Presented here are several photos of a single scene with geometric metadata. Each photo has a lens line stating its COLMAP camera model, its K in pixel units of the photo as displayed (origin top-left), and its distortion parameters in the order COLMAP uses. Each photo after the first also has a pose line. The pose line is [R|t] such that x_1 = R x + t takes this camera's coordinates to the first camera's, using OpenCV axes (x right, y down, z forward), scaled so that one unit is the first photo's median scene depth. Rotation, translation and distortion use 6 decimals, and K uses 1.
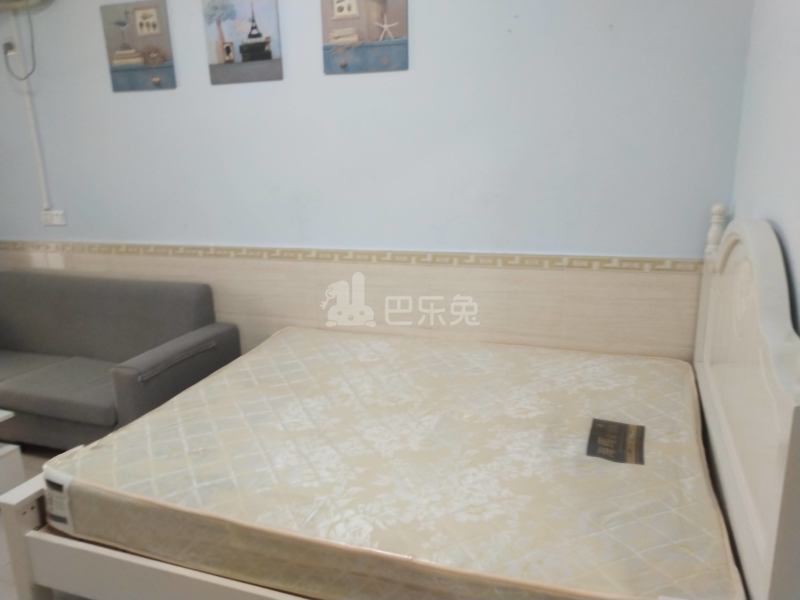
lens RADIAL K [[606.1, 0, 380.1], [0, 606.1, 298.2], [0, 0, 1]] dist [-0.001242, 0.035295]
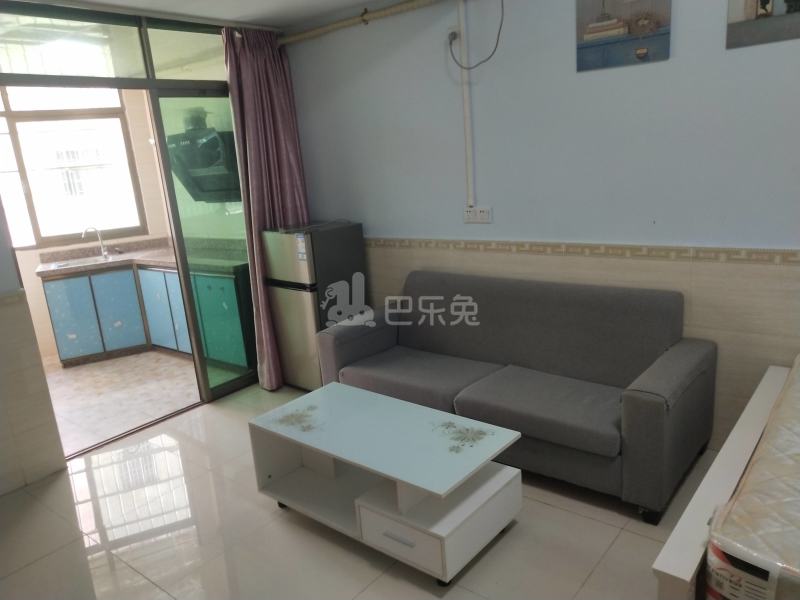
lens RADIAL K [[604.4, 0, 390.2], [0, 604.4, 299.4], [0, 0, 1]] dist [0.024873, 0.002341]
pose [[0.946136, 0.036381, -0.321718, -0.418318], [-0.031651, 0.999300, 0.019922, -0.017940], [0.322218, -0.008666, 0.946626, 0.073697]]
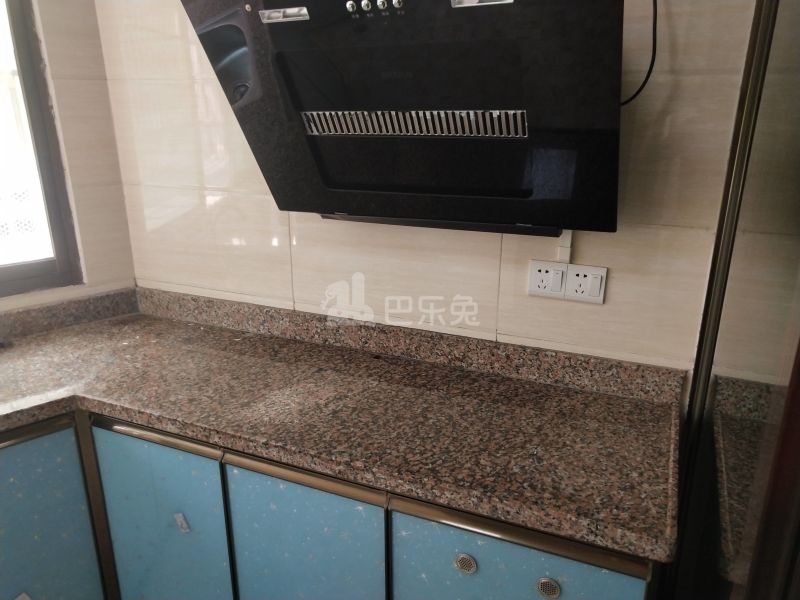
lens RADIAL K [[606.1, 0, 380.1], [0, 606.1, 298.2], [0, 0, 1]] dist [-0.001242, 0.035295]
pose [[0.997732, 0.053176, -0.041266, -1.323339], [-0.049896, 0.995796, 0.076814, -0.196746], [0.045178, -0.074581, 0.996191, 0.908535]]
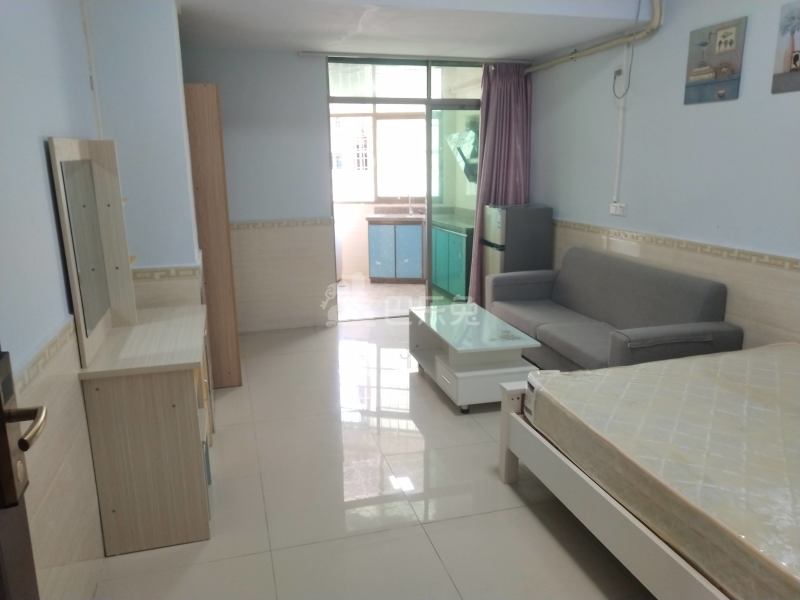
lens RADIAL K [[601.7, 0, 411.0], [0, 601.7, 300.5], [0, 0, 1]] dist [-0.003613, 0.038205]
pose [[0.610706, 0.209982, -0.763509, 0.202561], [-0.207414, 0.972955, 0.101680, 0.012144], [0.764210, 0.096266, 0.637743, -0.089061]]
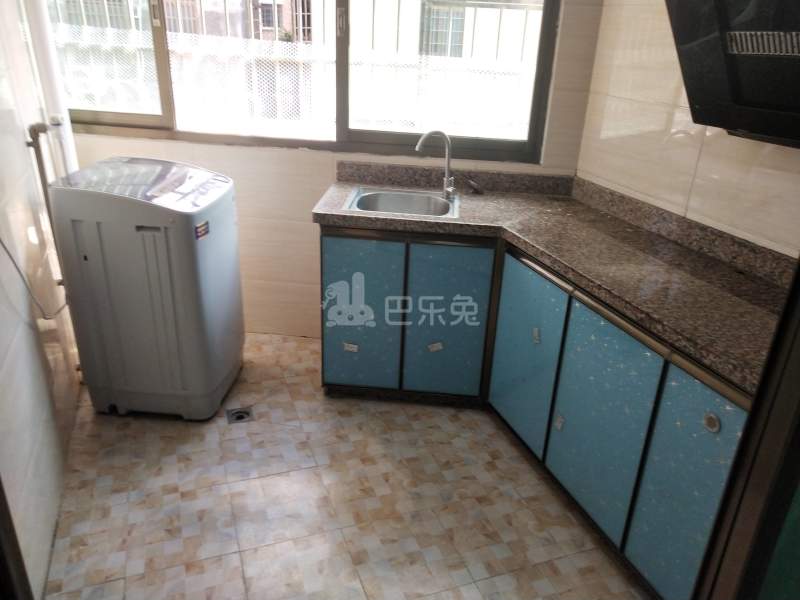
lens RADIAL K [[601.7, 0, 411.0], [0, 601.7, 300.5], [0, 0, 1]] dist [-0.003613, 0.038205]
pose [[0.669870, 0.372360, -0.642356, -1.170295], [-0.253879, 0.927875, 0.273116, -0.155780], [0.697724, -0.019871, 0.716091, 0.796179]]
